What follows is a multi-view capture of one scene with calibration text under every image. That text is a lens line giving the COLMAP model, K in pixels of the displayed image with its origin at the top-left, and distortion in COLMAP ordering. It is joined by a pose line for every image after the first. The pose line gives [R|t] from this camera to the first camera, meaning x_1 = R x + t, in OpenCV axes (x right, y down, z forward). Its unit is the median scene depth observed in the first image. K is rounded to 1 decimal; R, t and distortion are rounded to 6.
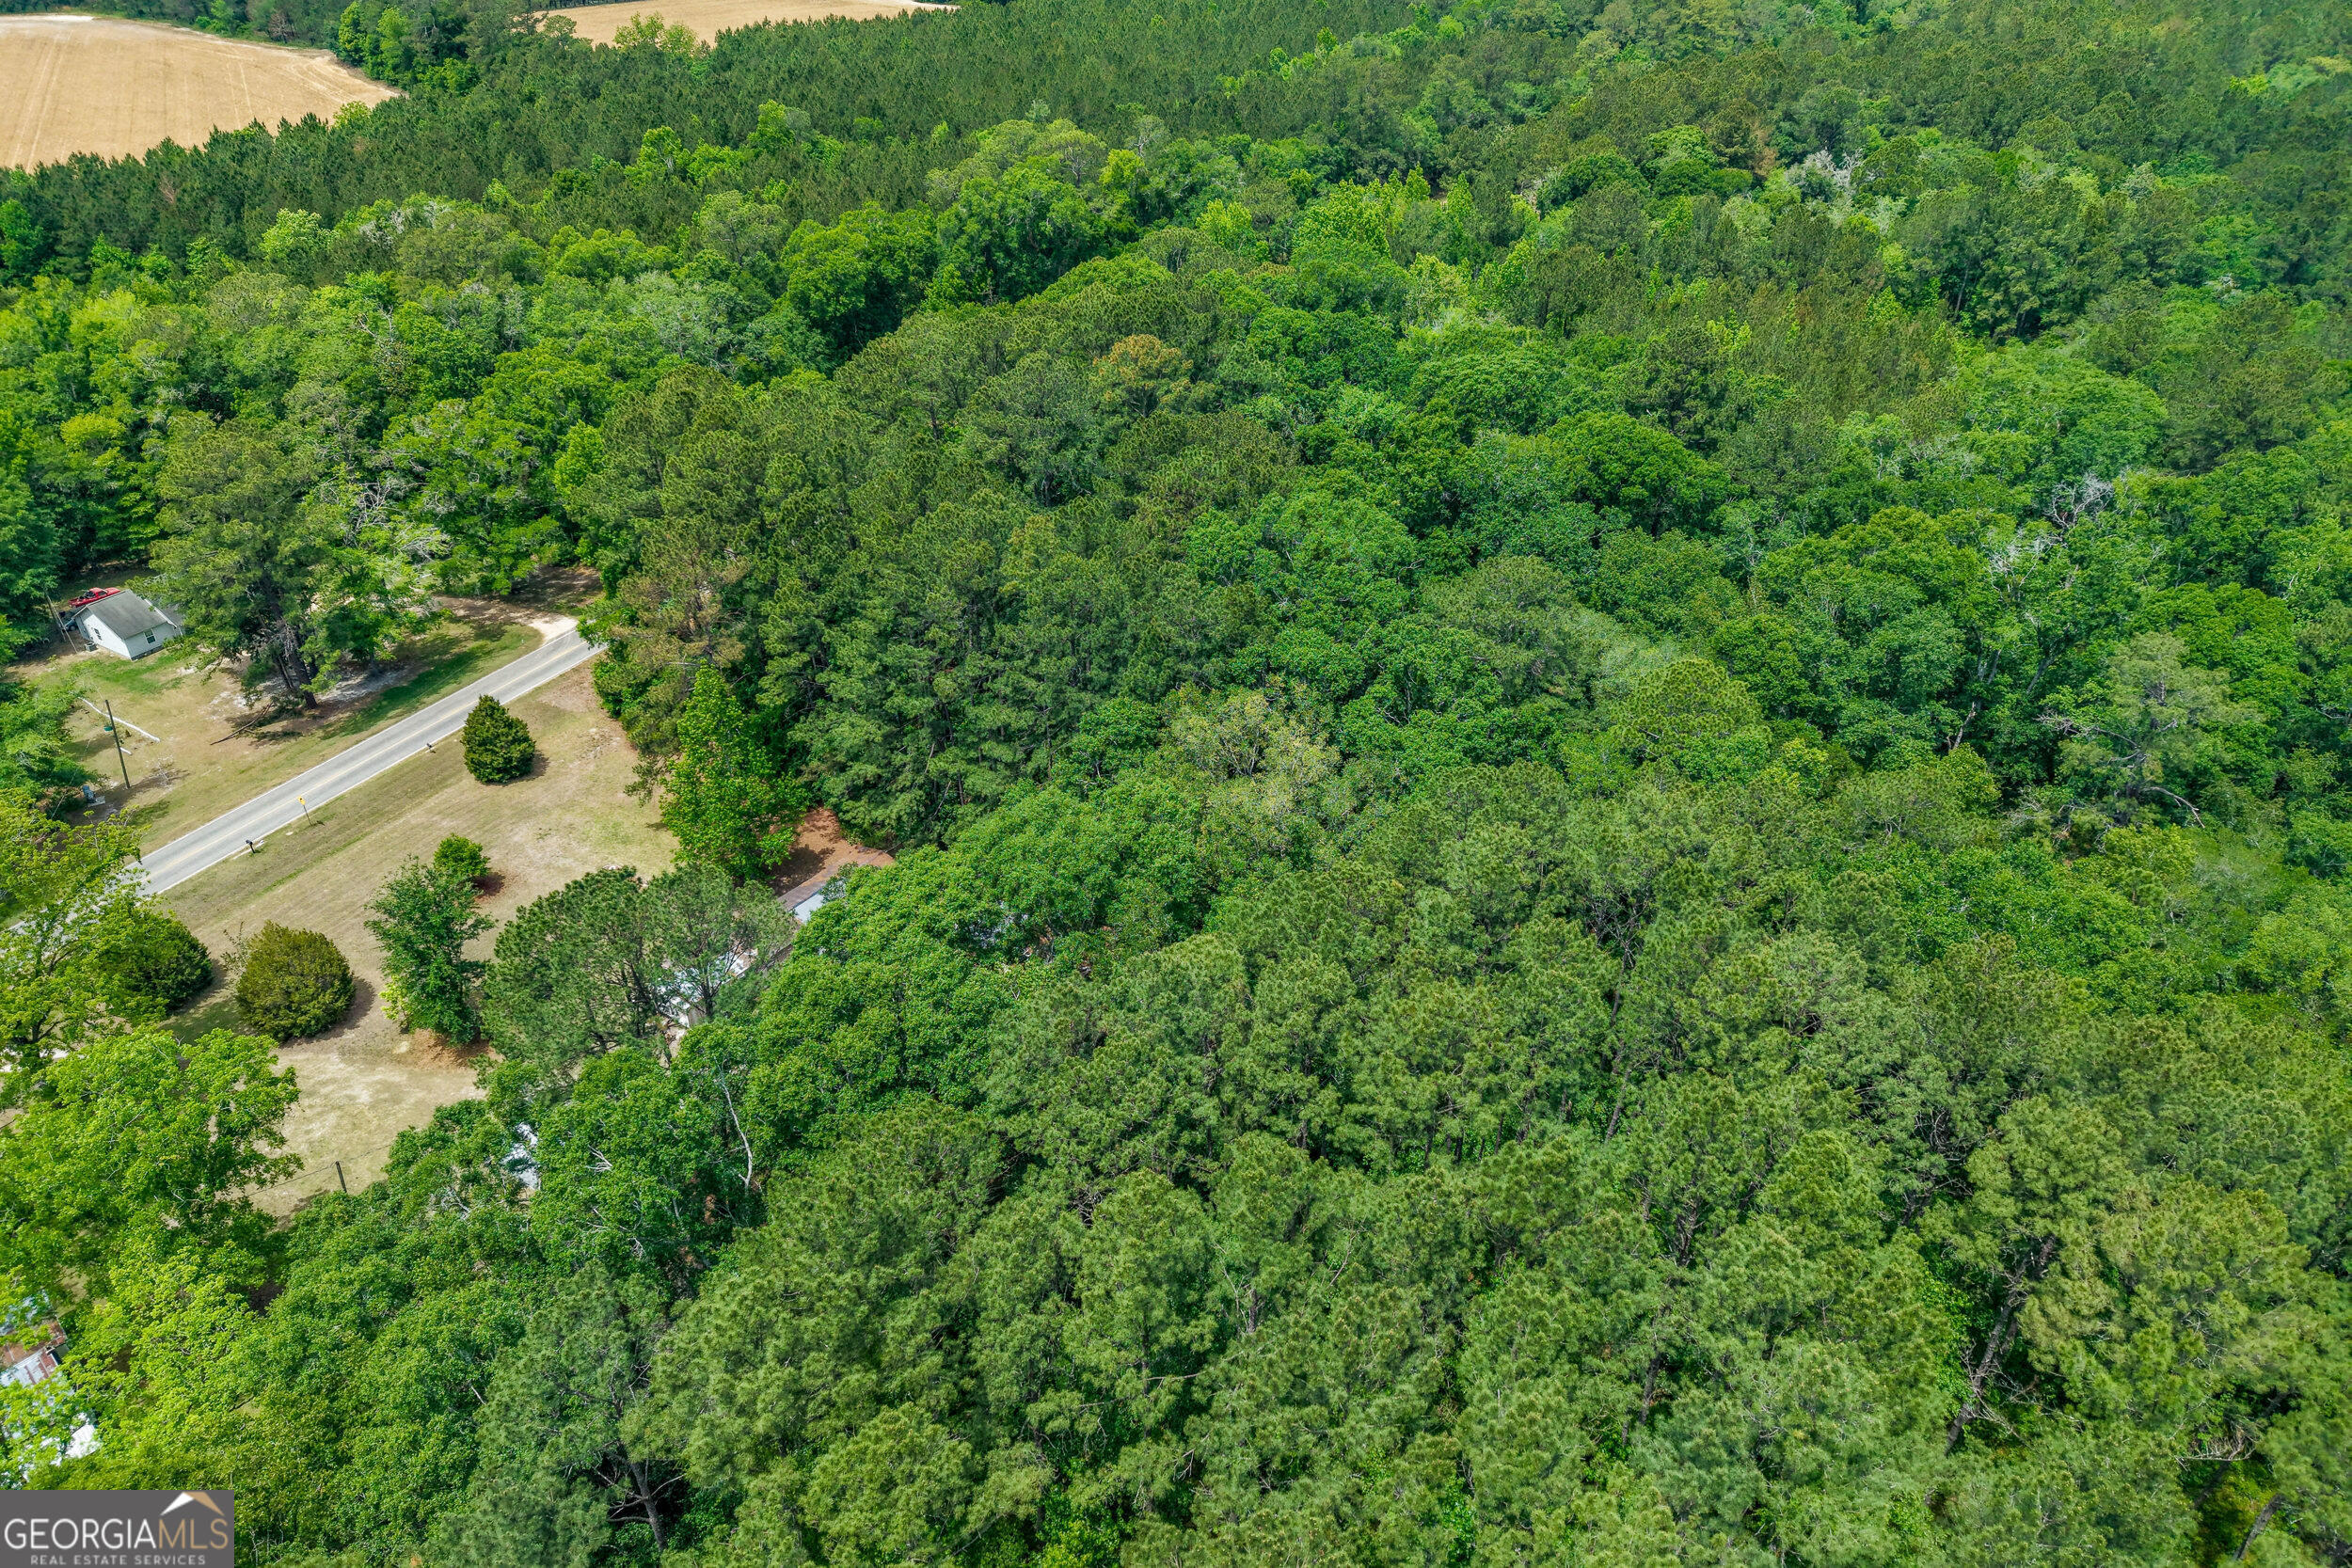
lens RADIAL K [[1533.9, 0, 1176.0], [0, 1533.9, 784.0], [0, 0, 1]] dist [-0.002446, 0.014435]
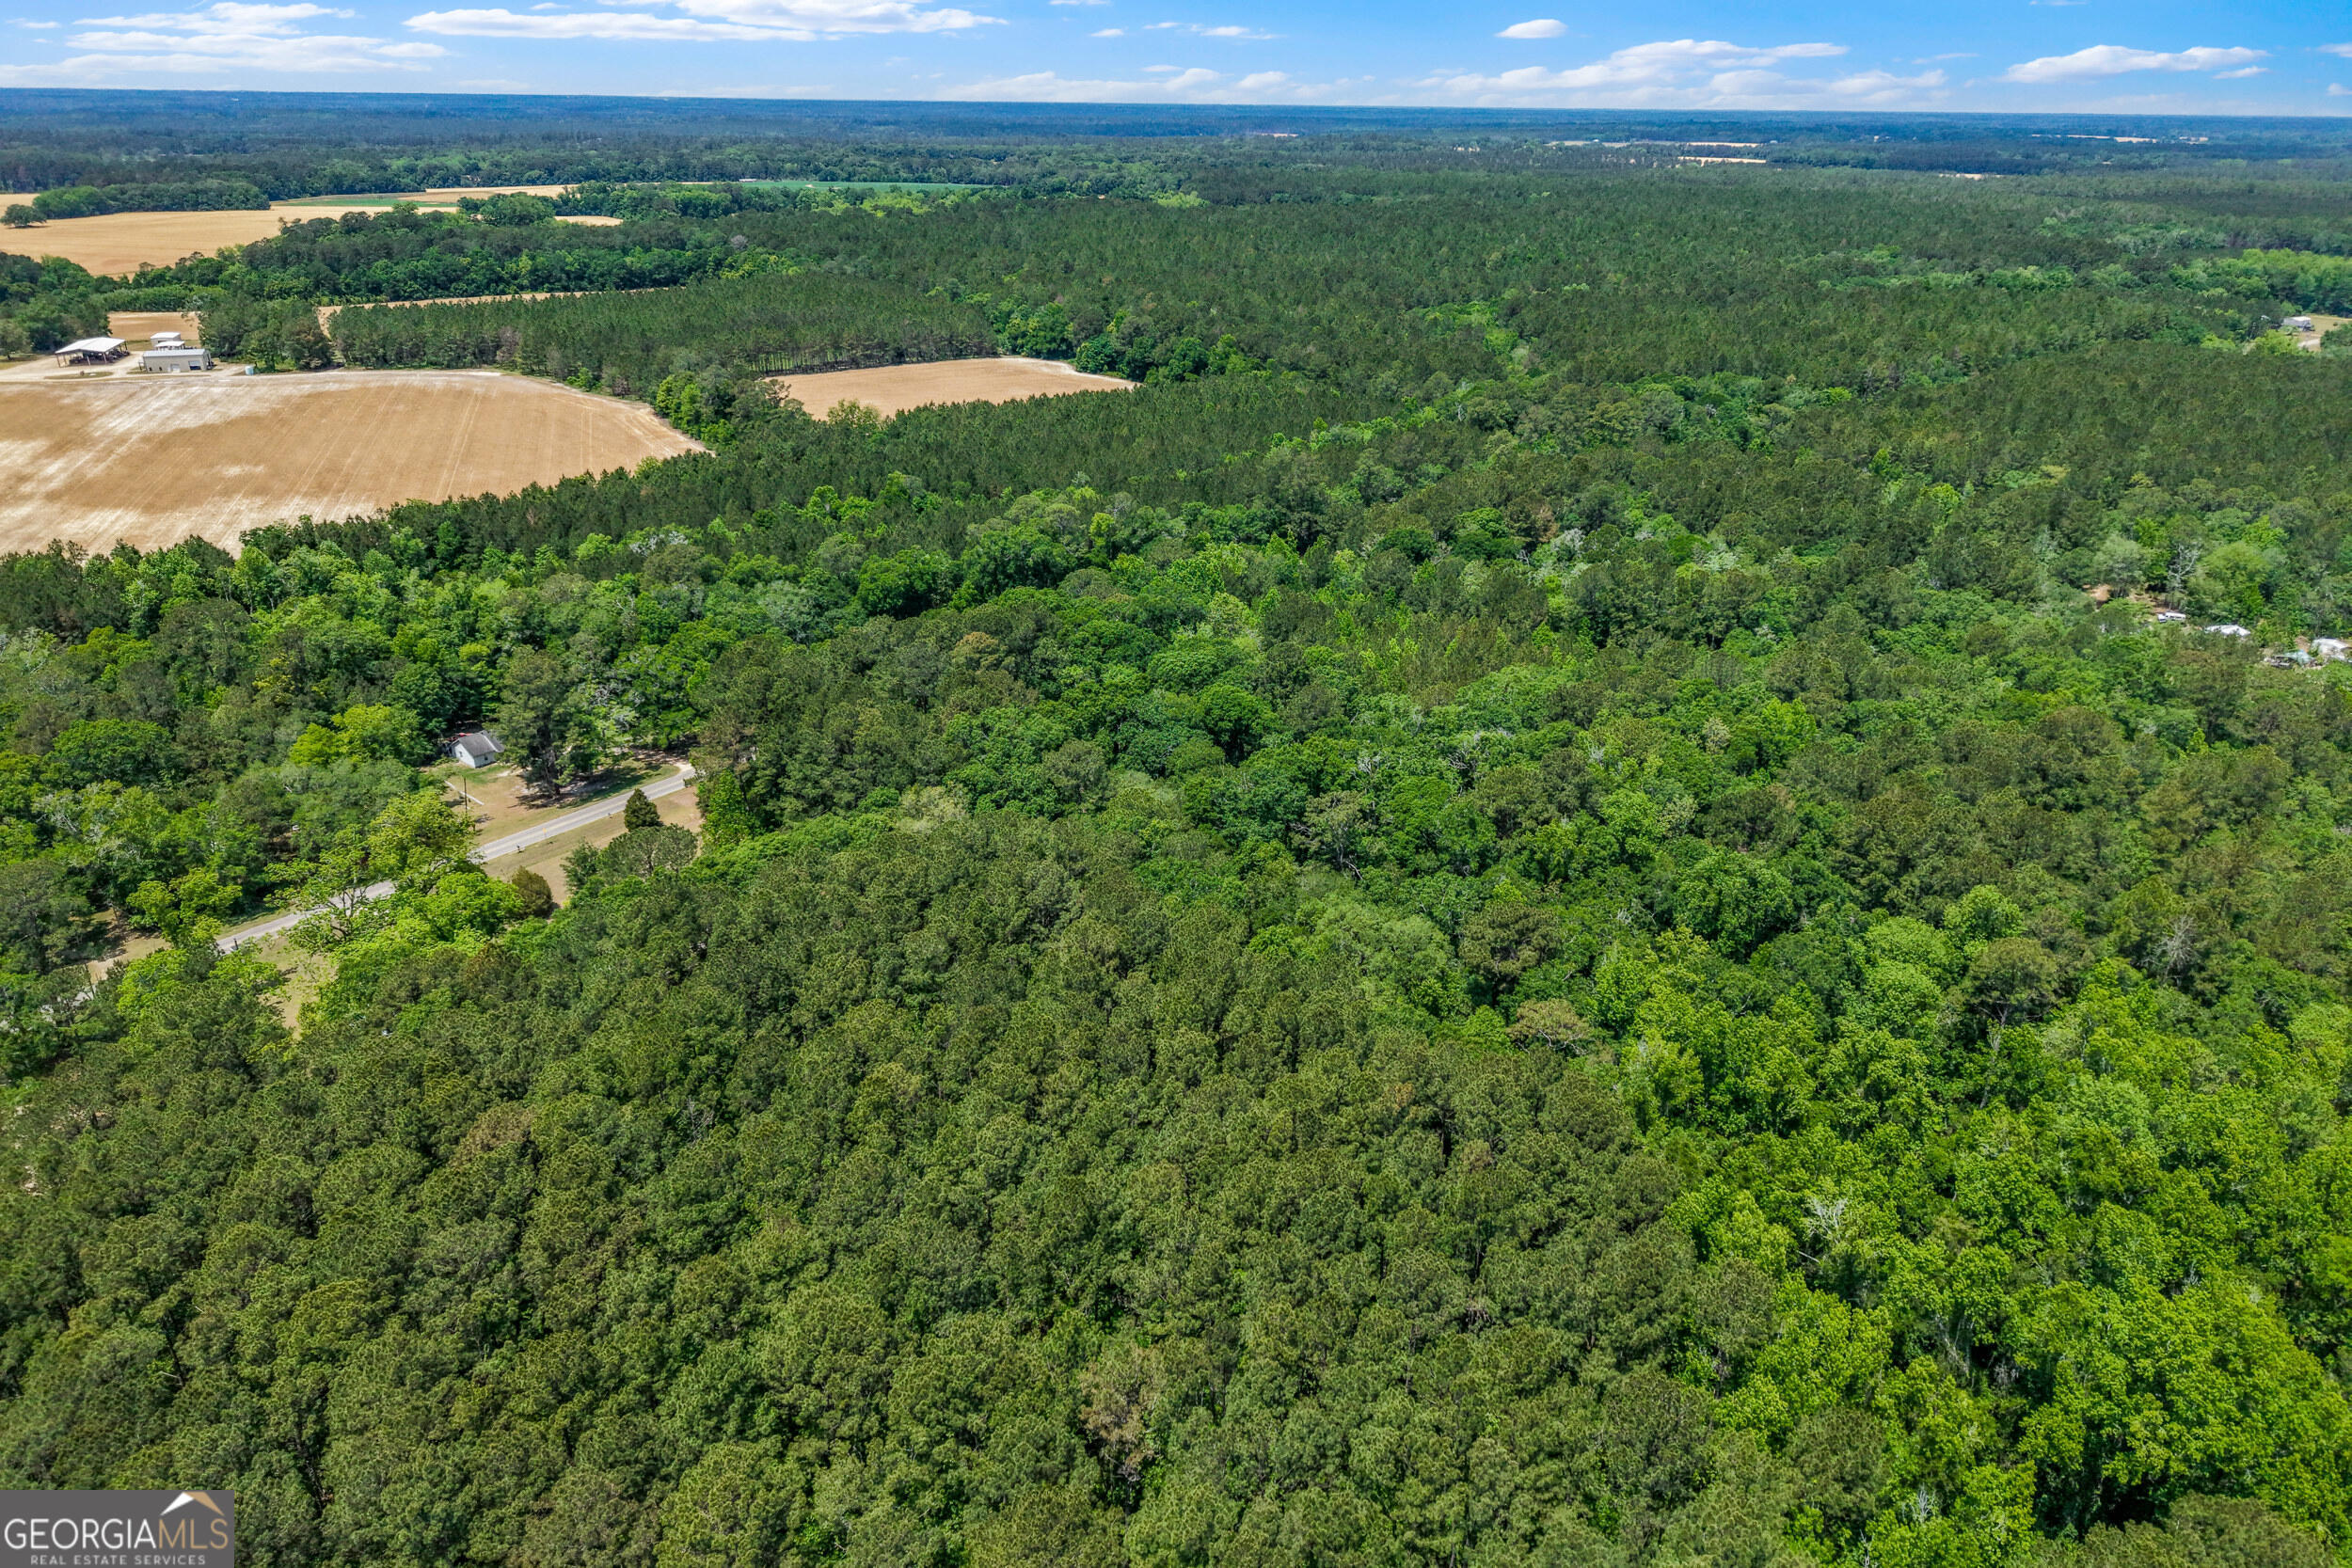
lens RADIAL K [[1439.6, 0, 1176.0], [0, 1439.6, 784.0], [0, 0, 1]] dist [-0.005623, -0.003197]
pose [[0.990276, 0.064870, -0.123063, 0.376215], [-0.084620, 0.983032, -0.162749, 0.143738], [0.110417, 0.171580, 0.978963, -0.603070]]
